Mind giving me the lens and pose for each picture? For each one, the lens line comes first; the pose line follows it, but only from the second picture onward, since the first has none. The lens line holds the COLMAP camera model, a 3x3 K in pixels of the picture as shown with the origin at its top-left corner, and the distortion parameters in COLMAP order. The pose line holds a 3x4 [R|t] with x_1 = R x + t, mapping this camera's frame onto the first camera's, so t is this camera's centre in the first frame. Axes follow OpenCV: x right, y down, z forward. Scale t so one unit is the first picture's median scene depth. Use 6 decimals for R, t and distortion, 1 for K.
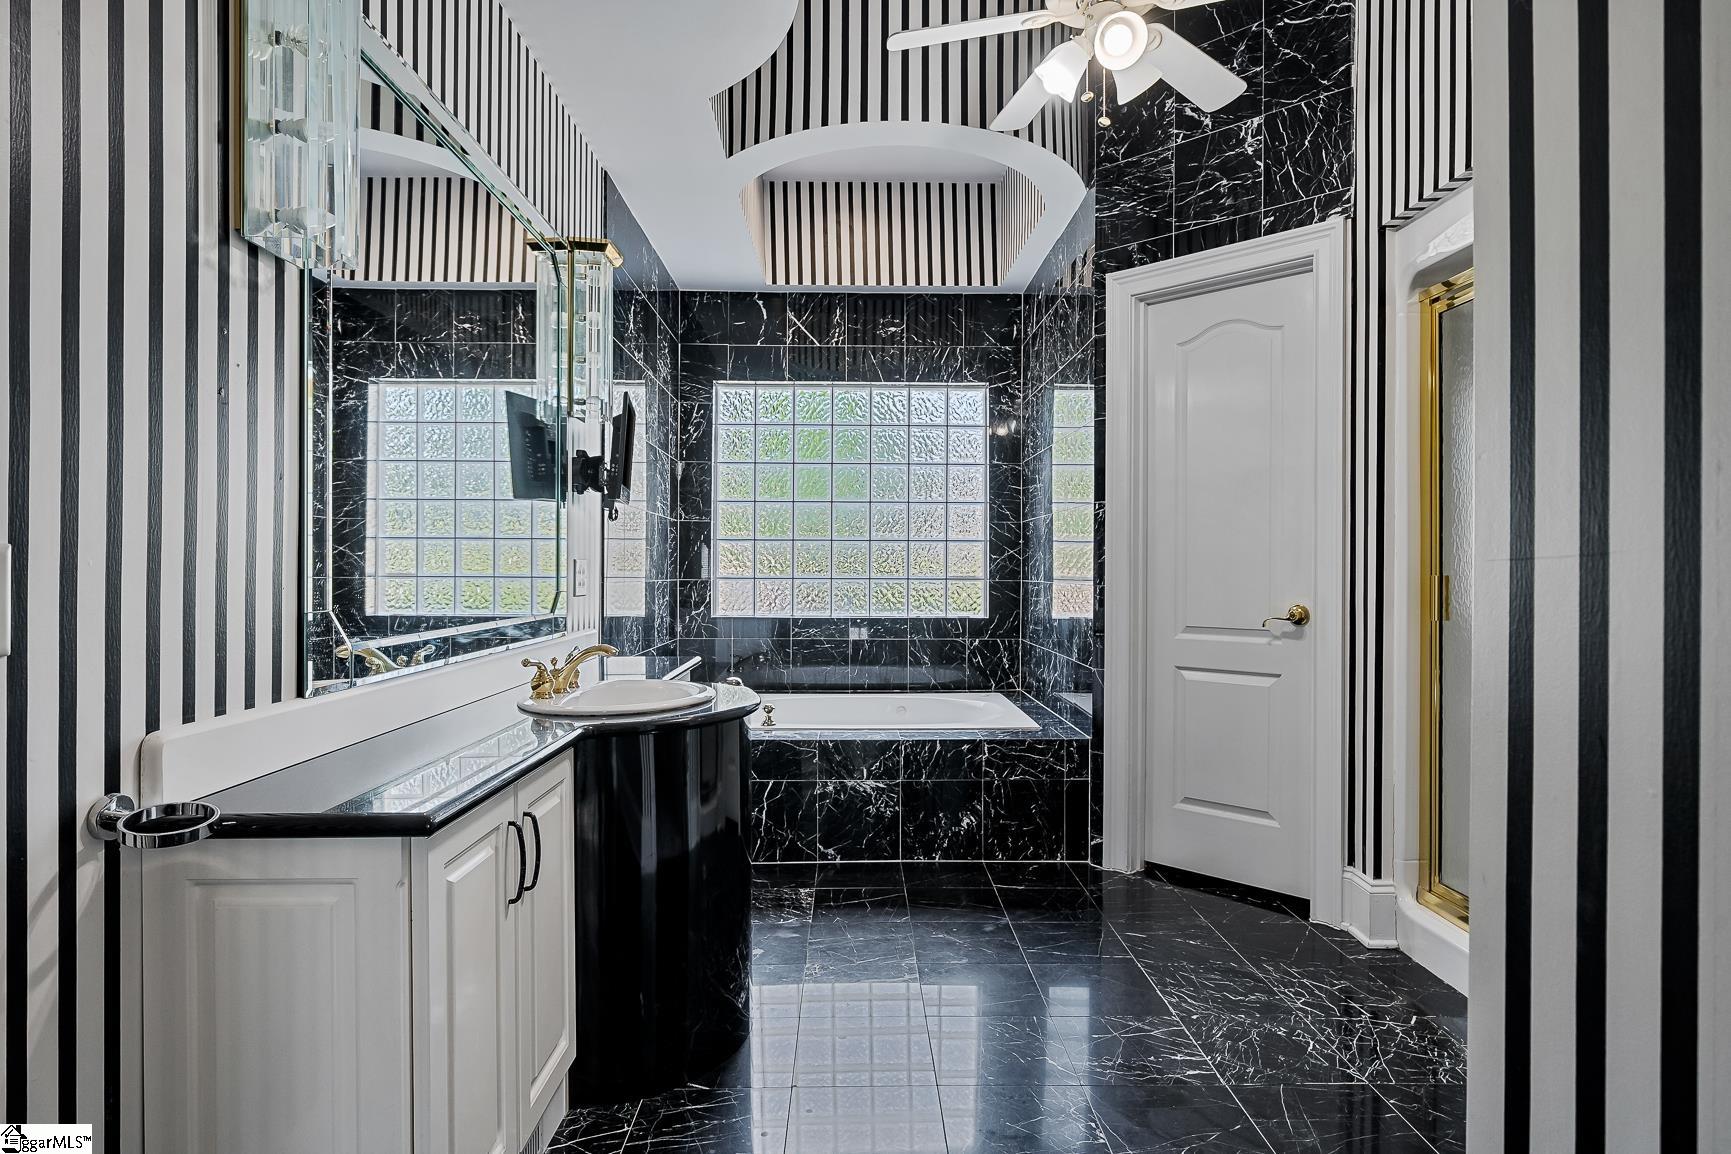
lens RADIAL K [[959.8, 0, 867.9], [0, 959.8, 570.5], [0, 0, 1]] dist [-0.011815, 0.001419]
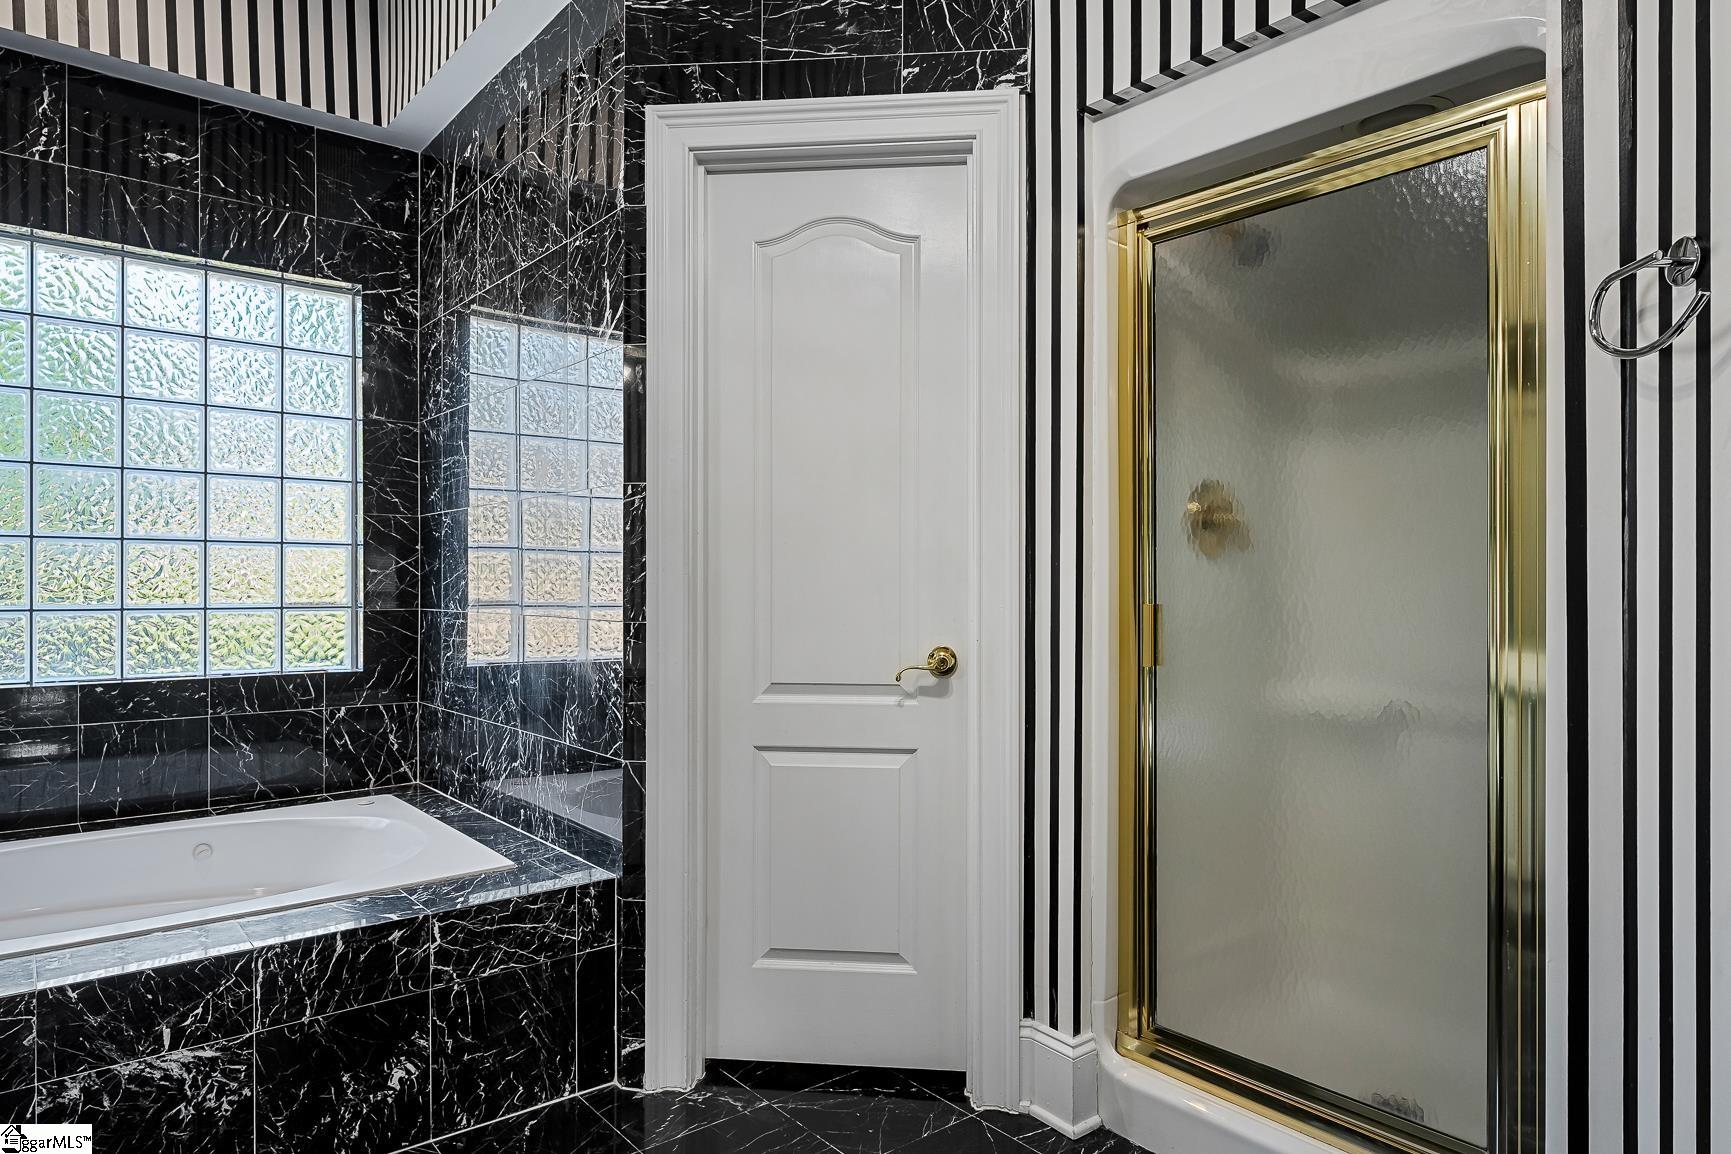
lens RADIAL K [[1025.9, 0, 855.9], [0, 1025.9, 590.1], [0, 0, 1]] dist [-0.004192, 0.003073]
pose [[0.779865, -0.005281, 0.625926, -0.052214], [0.000777, 0.999972, 0.007469, -0.009085], [-0.625948, -0.005338, 0.779847, 0.406507]]
